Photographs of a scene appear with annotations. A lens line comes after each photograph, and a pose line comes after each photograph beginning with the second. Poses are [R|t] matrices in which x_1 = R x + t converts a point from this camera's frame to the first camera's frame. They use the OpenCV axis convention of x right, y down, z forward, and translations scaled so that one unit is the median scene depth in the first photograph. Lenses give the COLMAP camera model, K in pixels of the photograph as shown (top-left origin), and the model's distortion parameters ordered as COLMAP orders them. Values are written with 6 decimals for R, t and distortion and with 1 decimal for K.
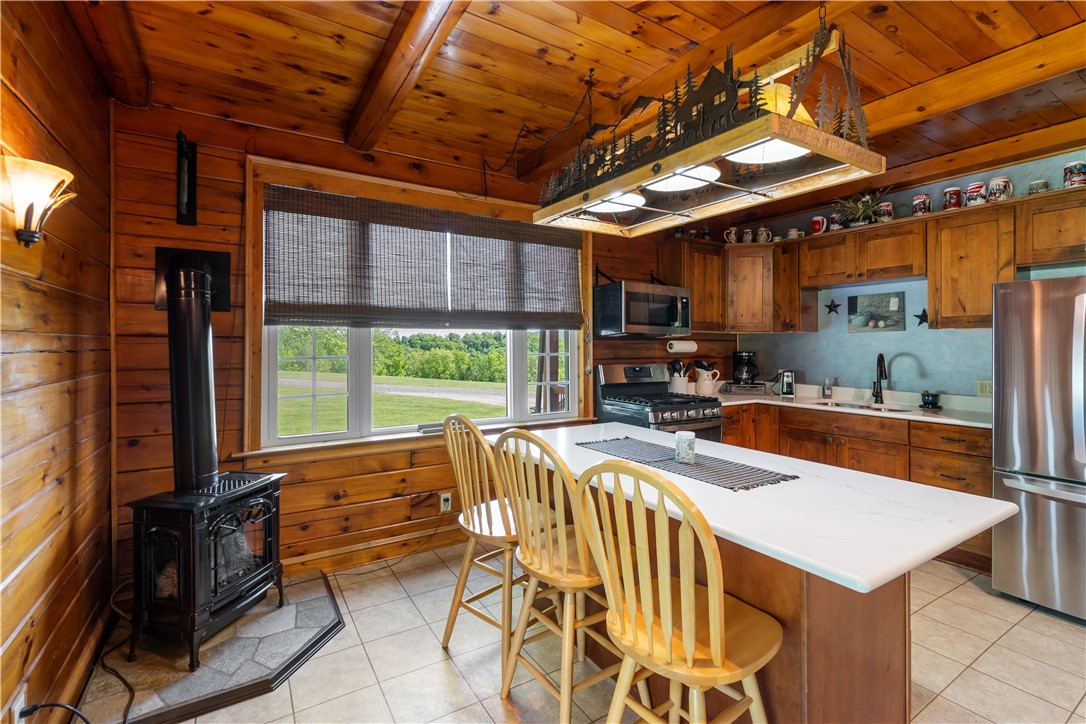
lens RADIAL K [[483.1, 0, 547.0], [0, 483.1, 340.3], [0, 0, 1]] dist [-0.005453, -0.001258]
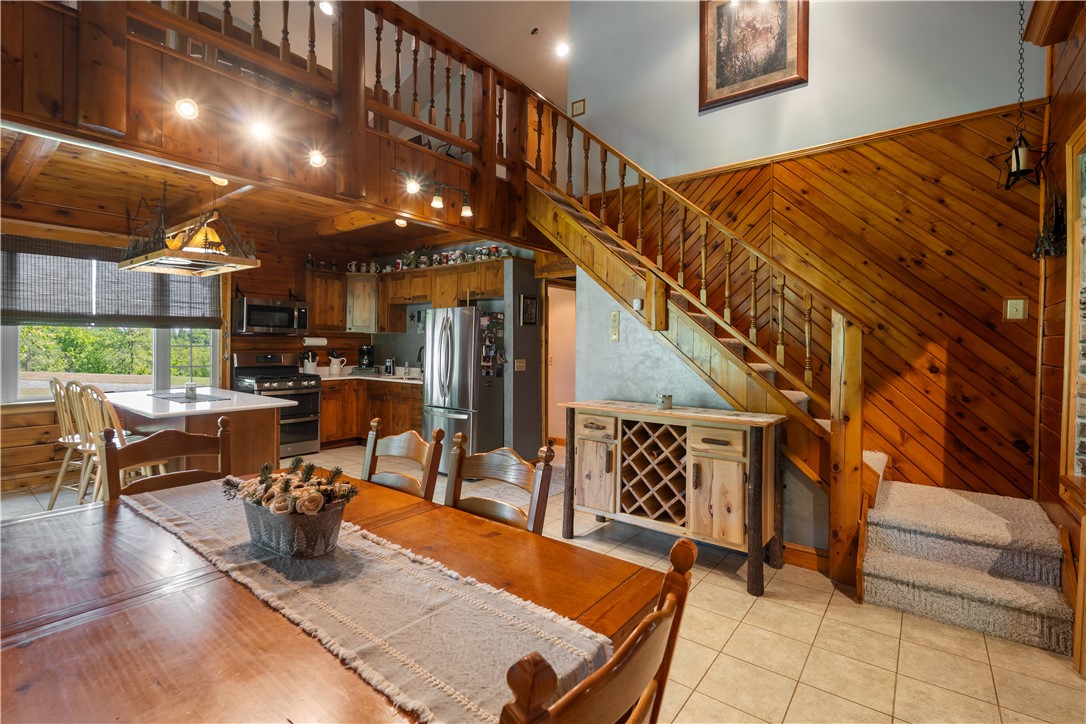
lens RADIAL K [[483.1, 0, 538.6], [0, 483.1, 341.6], [0, 0, 1]] dist [-0.005453, -0.001258]
pose [[0.936307, 0.005359, 0.351141, 0.504156], [-0.007089, 0.999968, 0.003640, 0.003387], [-0.351110, -0.005898, 0.936316, -0.750241]]
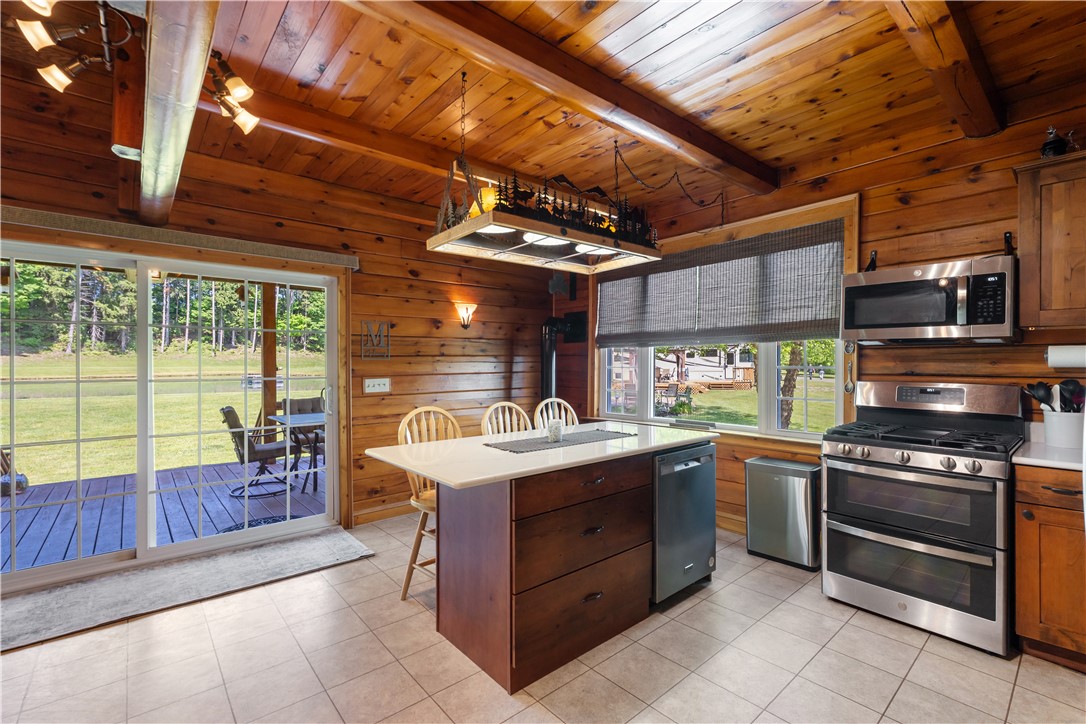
lens RADIAL K [[483.1, 0, 534.8], [0, 483.1, 359.3], [0, 0, 1]] dist [-0.005453, -0.001258]
pose [[0.137617, -0.009920, -0.990436, 0.904635], [0.011669, 0.999897, -0.008393, 0.016816], [0.990417, -0.010402, 0.137719, 0.406760]]
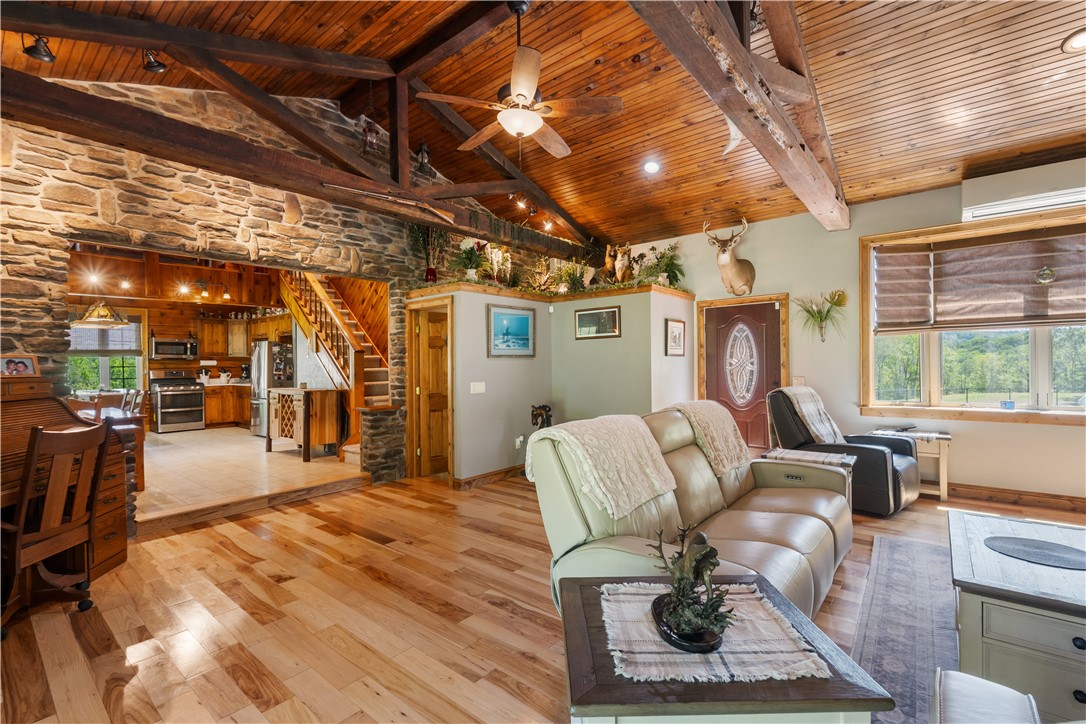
lens RADIAL K [[483.1, 0, 549.7], [0, 483.1, 367.6], [0, 0, 1]] dist [-0.005453, -0.001258]
pose [[0.949167, -0.018599, 0.314223, 1.401908], [0.014680, 0.999782, 0.014834, 0.031422], [-0.314430, -0.009467, 0.949233, -2.169475]]
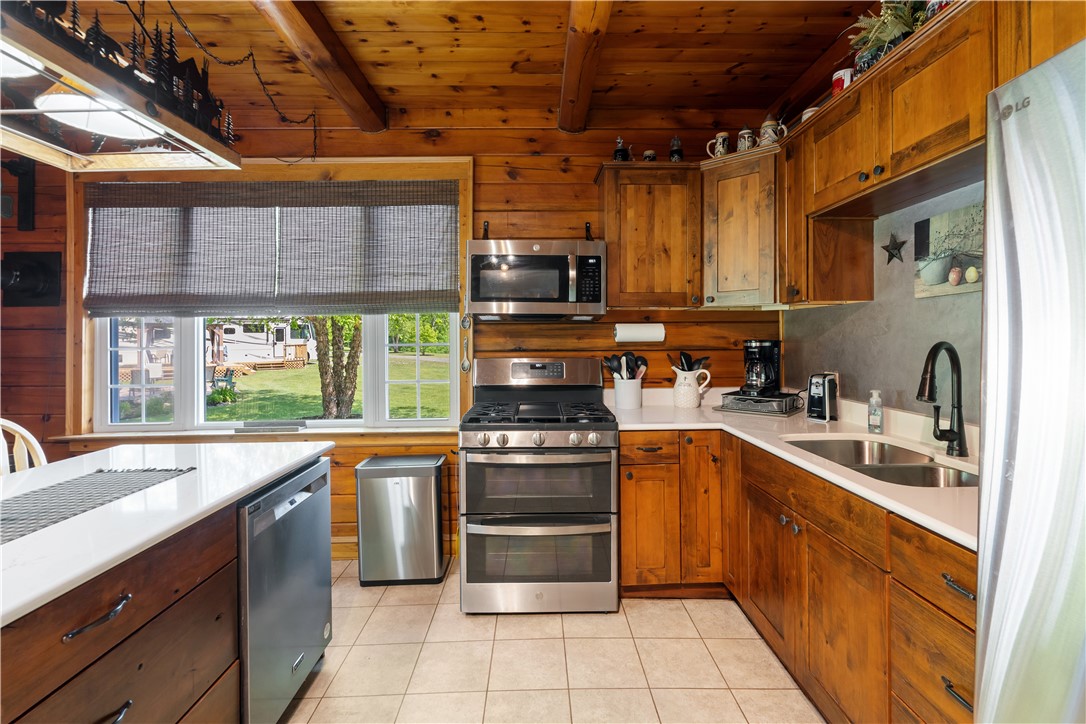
lens RADIAL K [[483.1, 0, 544.9], [0, 483.1, 340.4], [0, 0, 1]] dist [-0.005453, -0.001258]
pose [[0.862400, -0.005857, -0.506194, 0.633125], [0.015158, 0.999783, 0.014255, 0.014998], [0.506001, -0.019966, 0.862302, 0.465735]]
